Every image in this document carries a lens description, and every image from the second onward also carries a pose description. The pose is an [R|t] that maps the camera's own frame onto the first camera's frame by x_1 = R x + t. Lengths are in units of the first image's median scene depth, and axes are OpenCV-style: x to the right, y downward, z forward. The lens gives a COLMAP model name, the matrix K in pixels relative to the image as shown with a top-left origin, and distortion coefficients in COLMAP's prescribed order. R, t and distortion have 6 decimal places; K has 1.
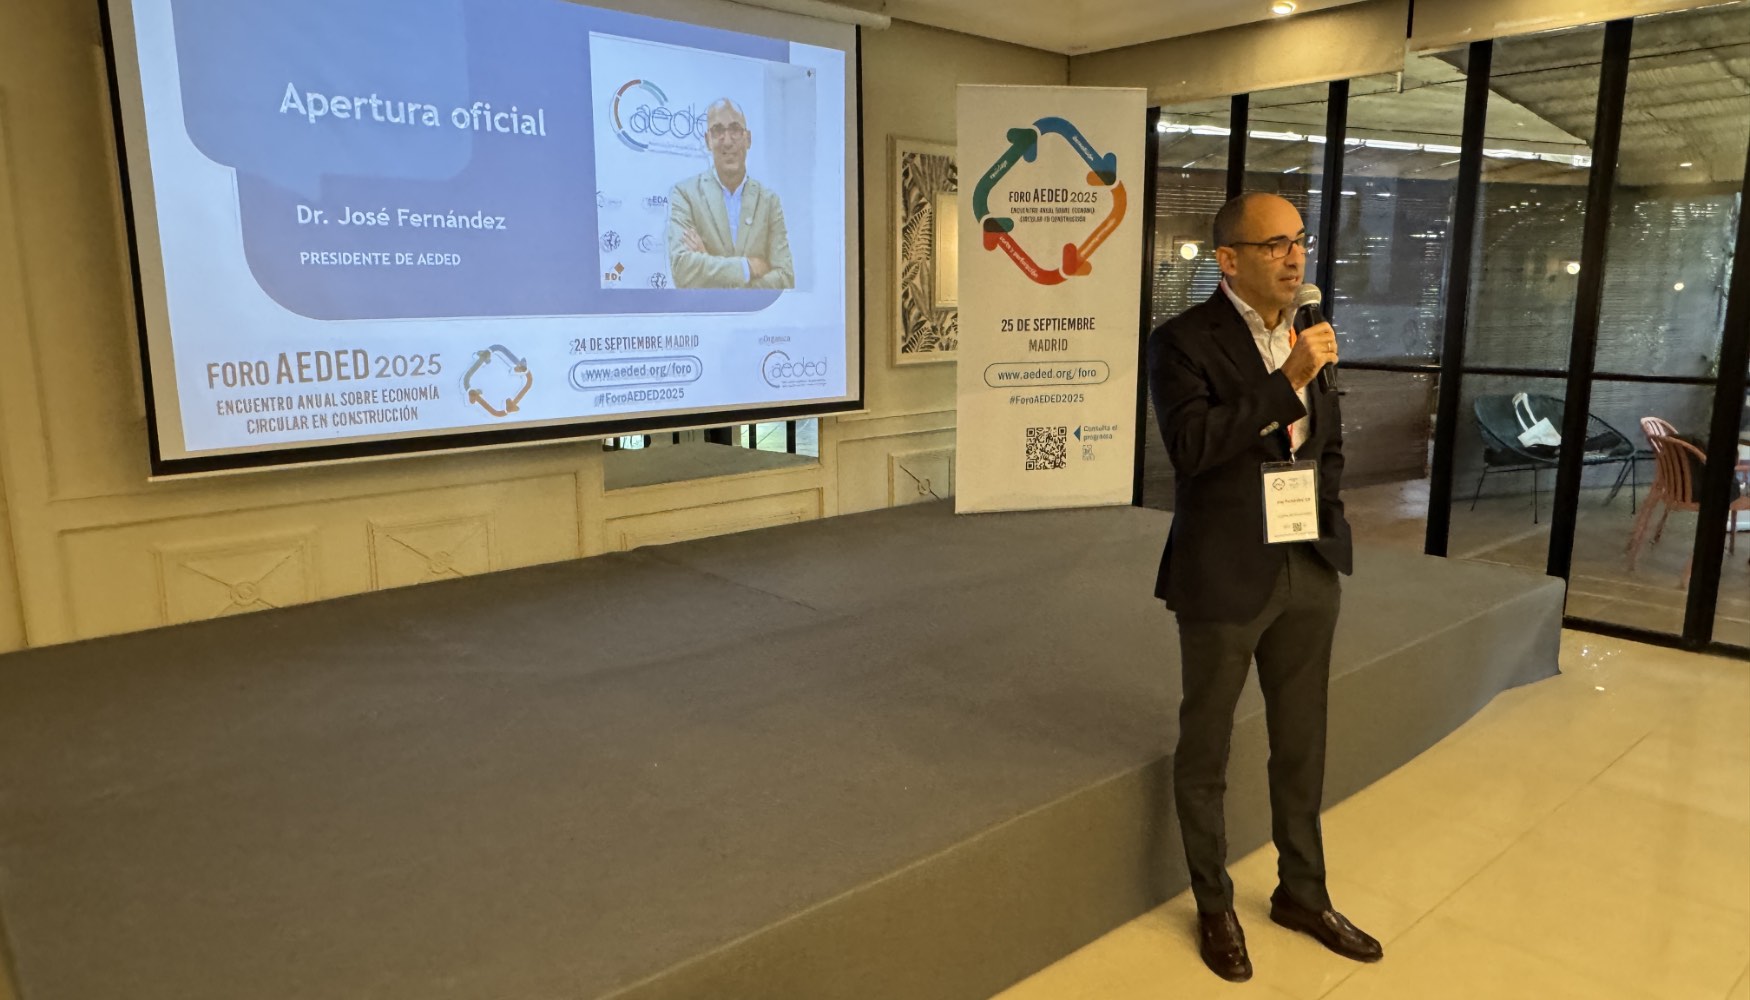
lens RADIAL K [[1170.3, 0, 866.9], [0, 1170.3, 511.2], [0, 0, 1]] dist [-0.005831, 0.003955]
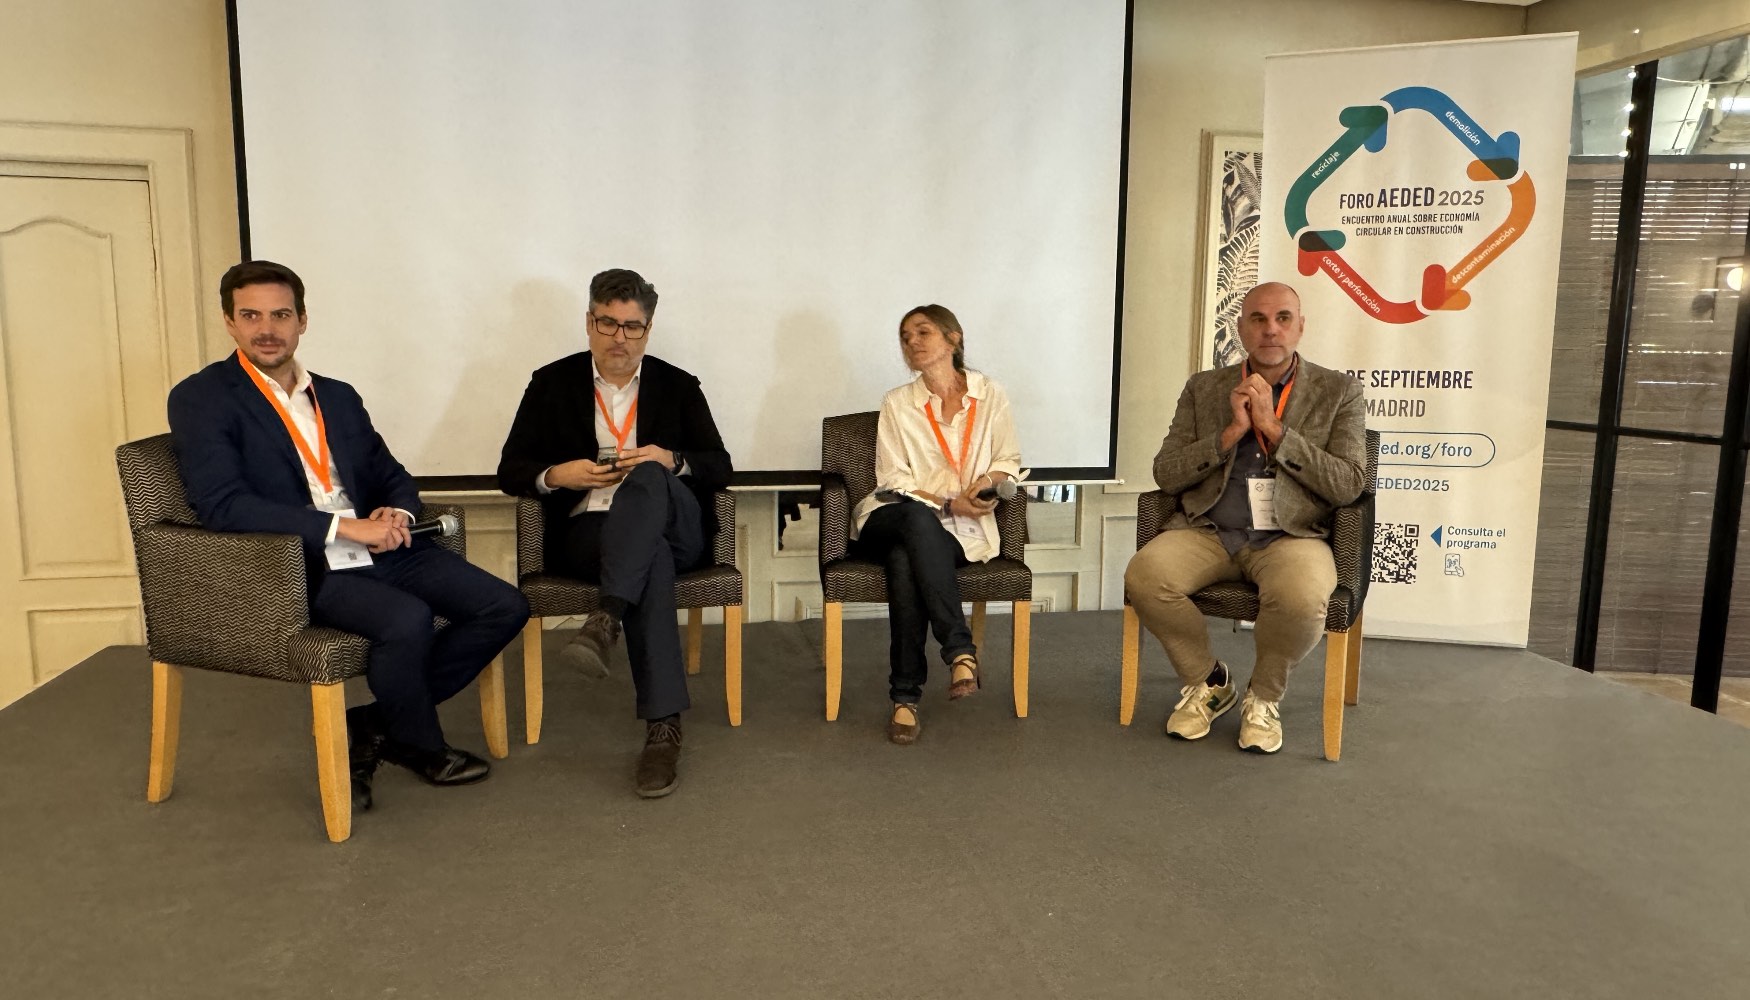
lens RADIAL K [[1170.3, 0, 865.0], [0, 1170.3, 498.9], [0, 0, 1]] dist [-0.005831, 0.003955]
pose [[0.866859, 0.082555, -0.491671, 0.232731], [-0.105021, 0.994303, -0.018211, -0.041558], [0.487367, 0.067422, 0.870591, 0.236595]]
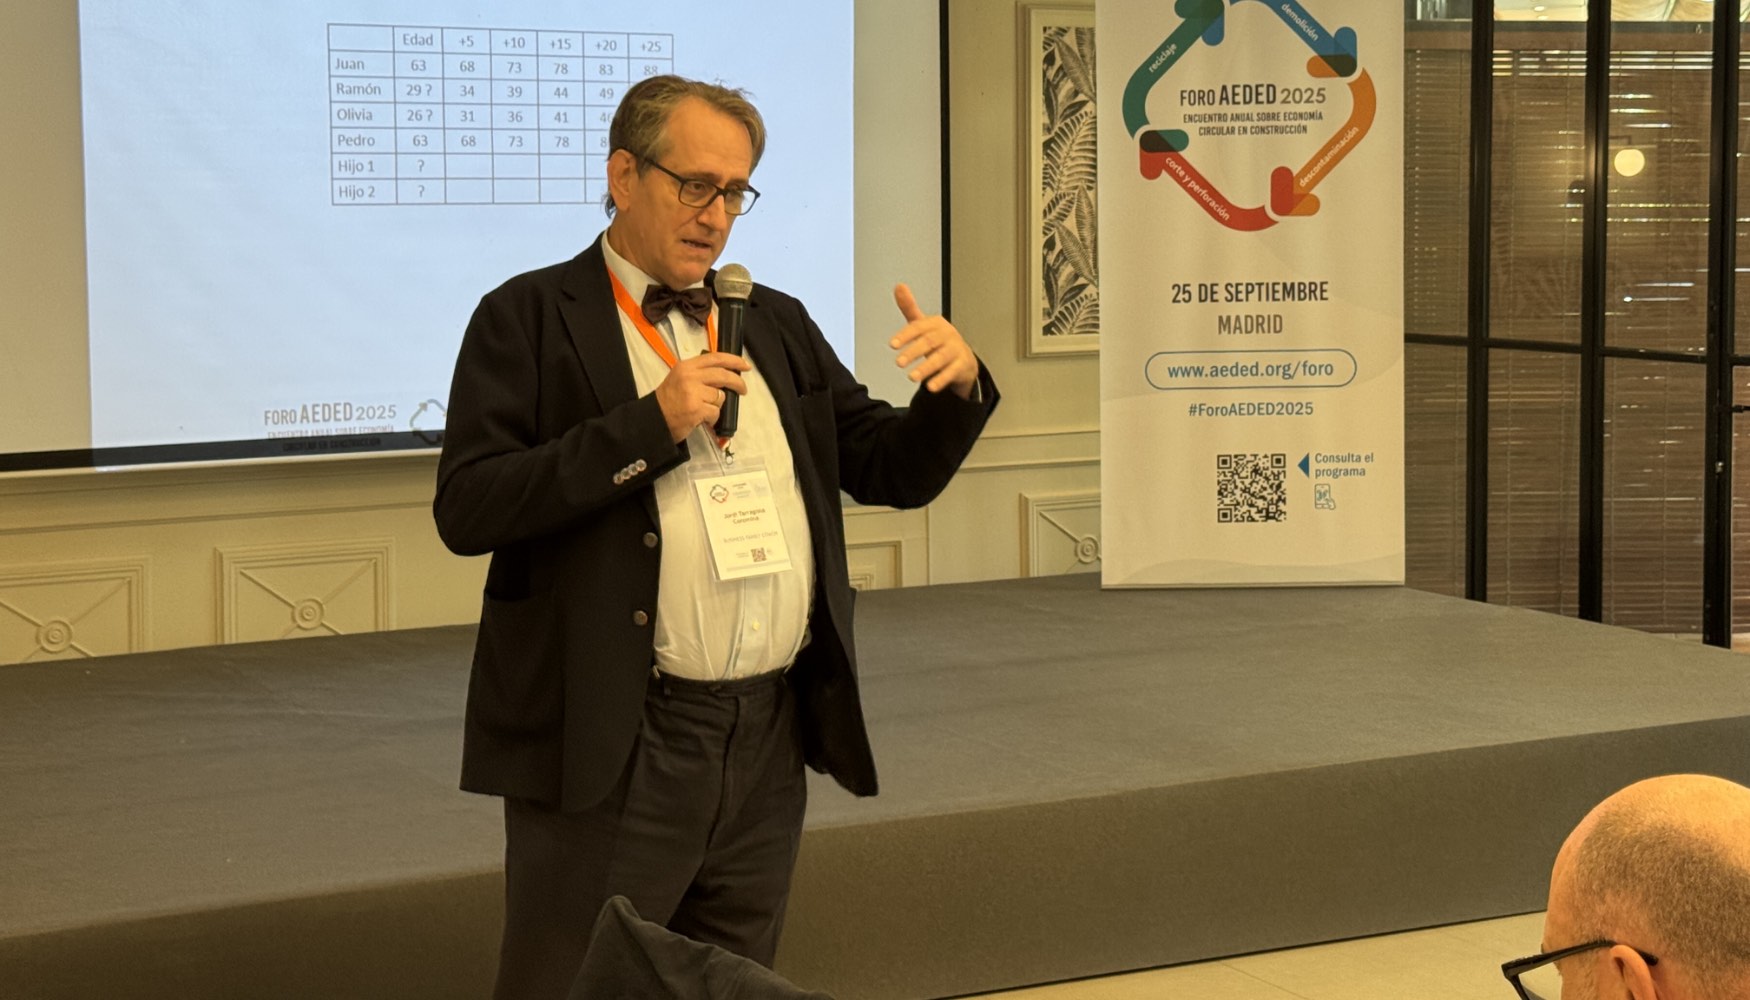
lens RADIAL K [[2735.4, 0, 862.5], [0, 2735.4, 353.1], [0, 0, 1]] dist [0.124997, 0.000000]
pose [[0.973942, 0.010312, -0.226564, 0.290695], [-0.038839, 0.991792, -0.121817, 0.063295], [0.223448, 0.127442, 0.966348, -0.485664]]
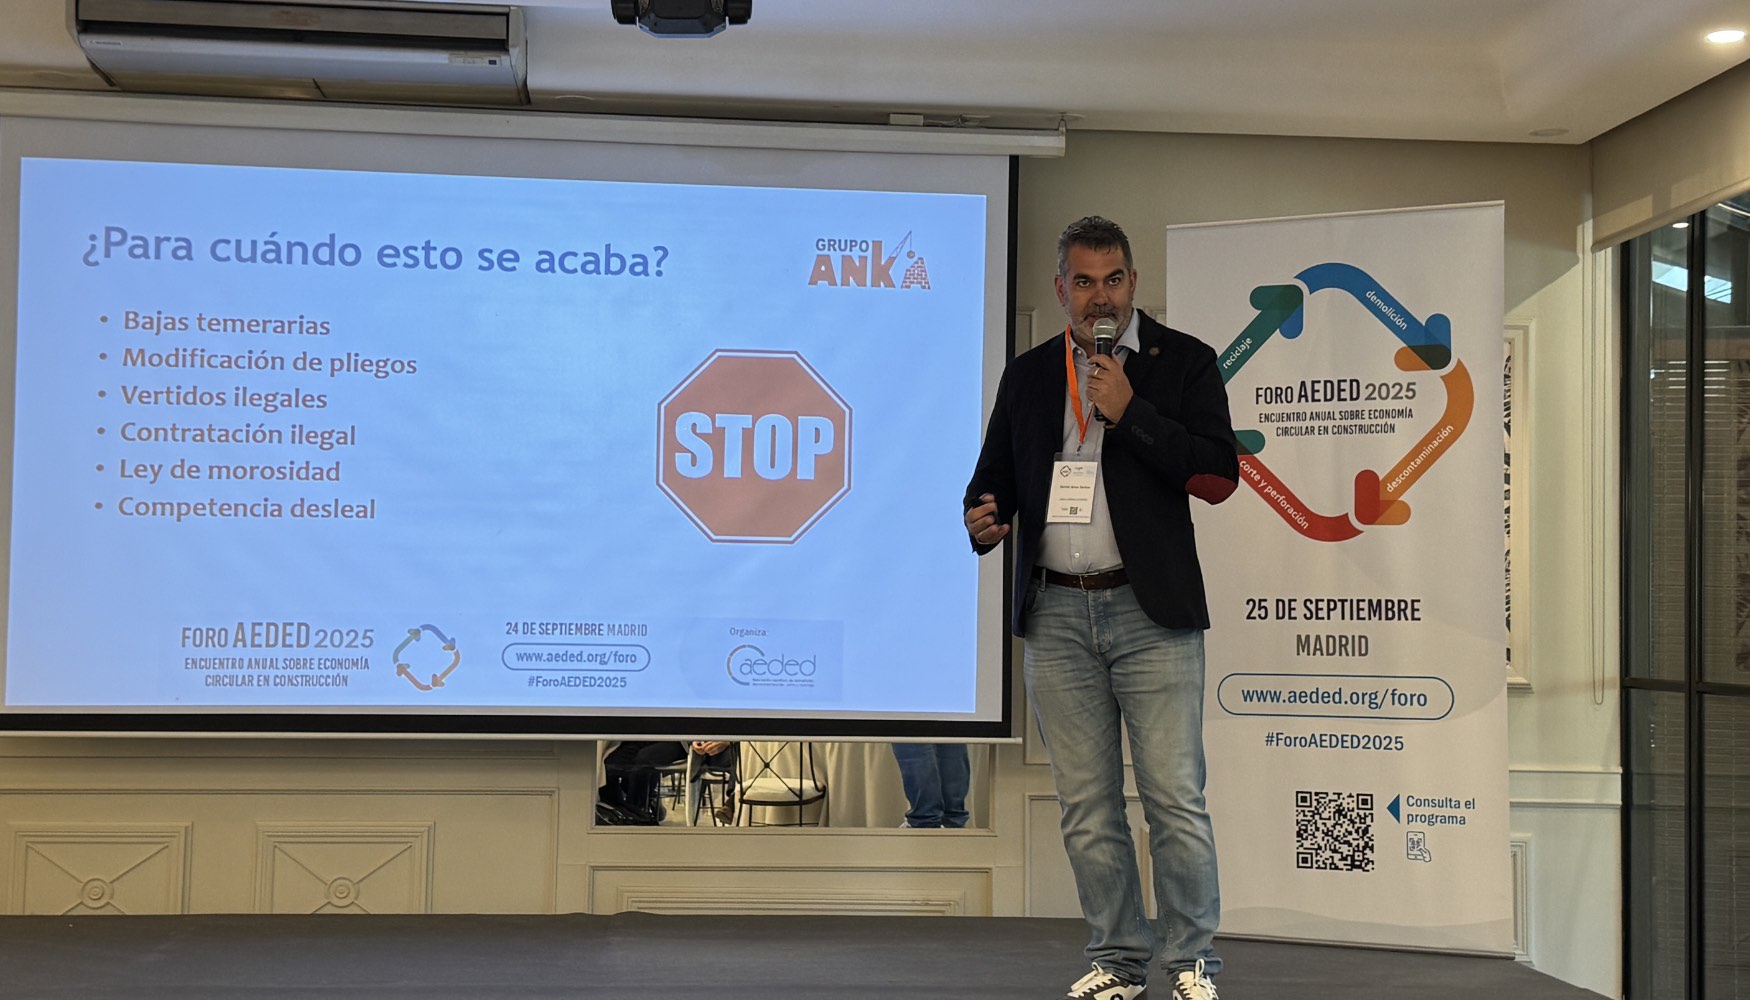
lens RADIAL K [[2243.8, 0, 860.4], [0, 2243.8, 505.1], [0, 0, 1]] dist [0.101891, 0.000000]
pose [[0.801277, -0.013084, -0.598151, 0.634117], [-0.129161, 0.972403, -0.194294, 0.034080], [0.584186, 0.232941, 0.777474, 0.001128]]
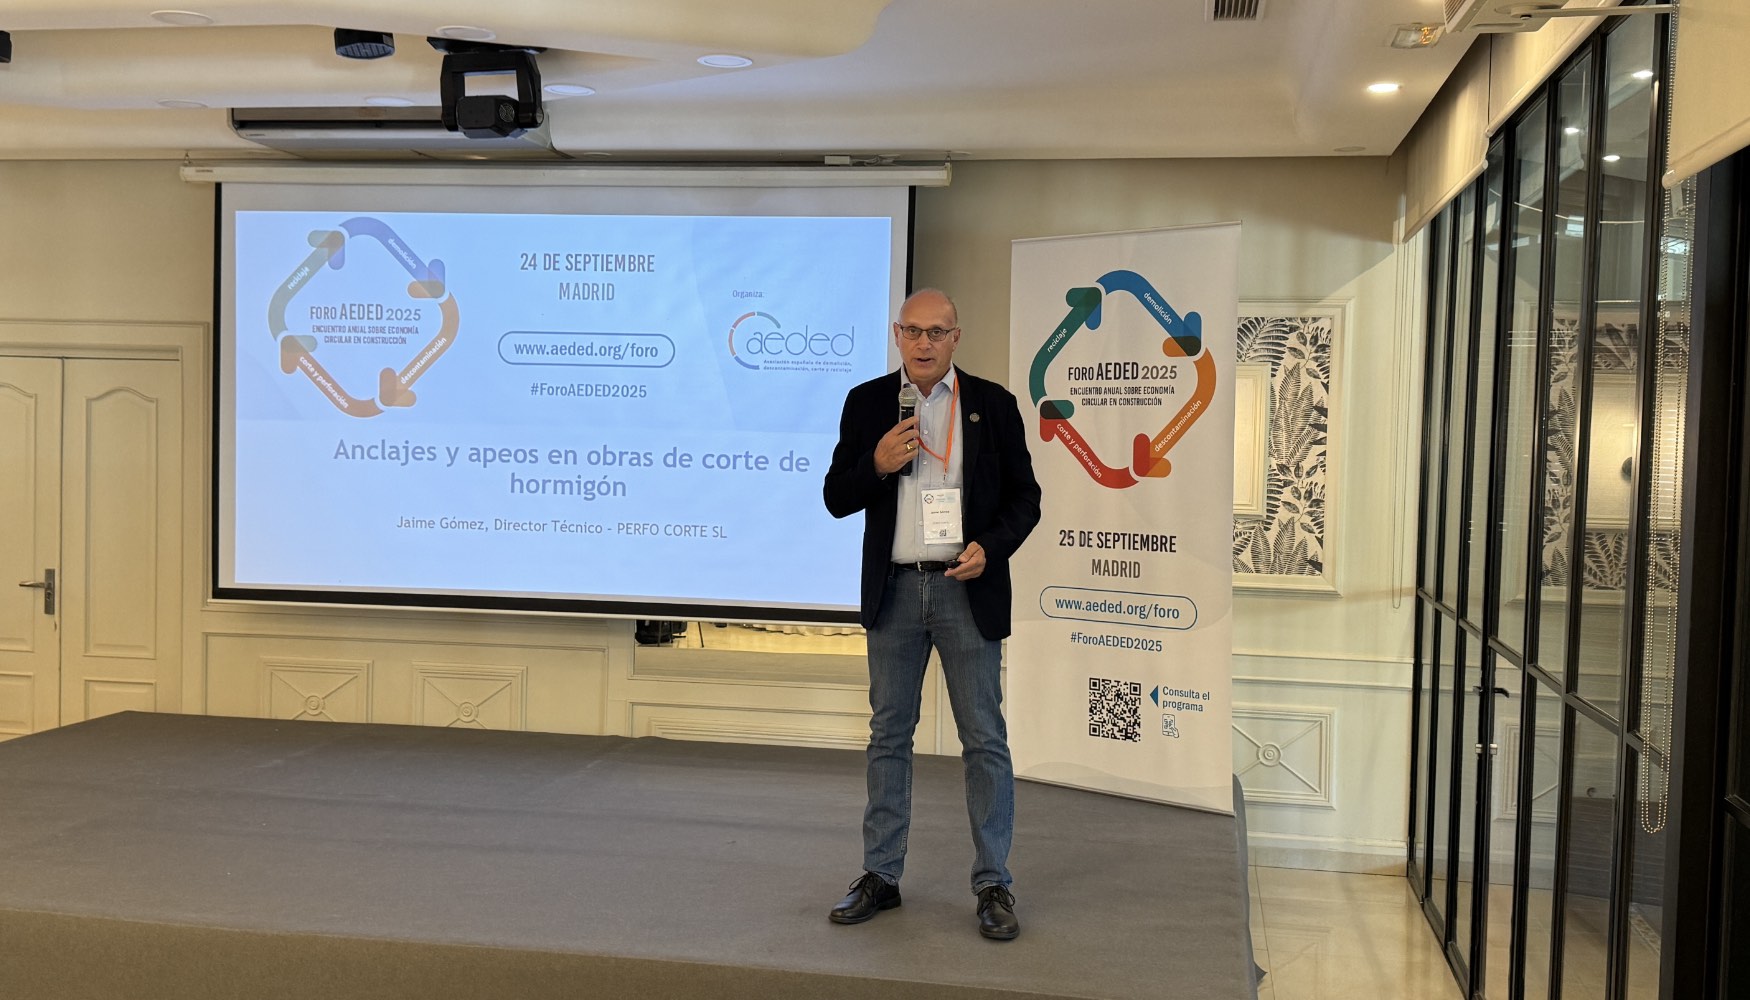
lens RADIAL K [[1636.0, 0, 877.3], [0, 1636.0, 497.5], [0, 0, 1]] dist [0.093967, 0.000000]
pose [[0.623780, 0.049001, -0.780063, 0.874370], [-0.168503, 0.982995, -0.072996, -0.086394], [0.763221, 0.176976, 0.621429, 0.239877]]
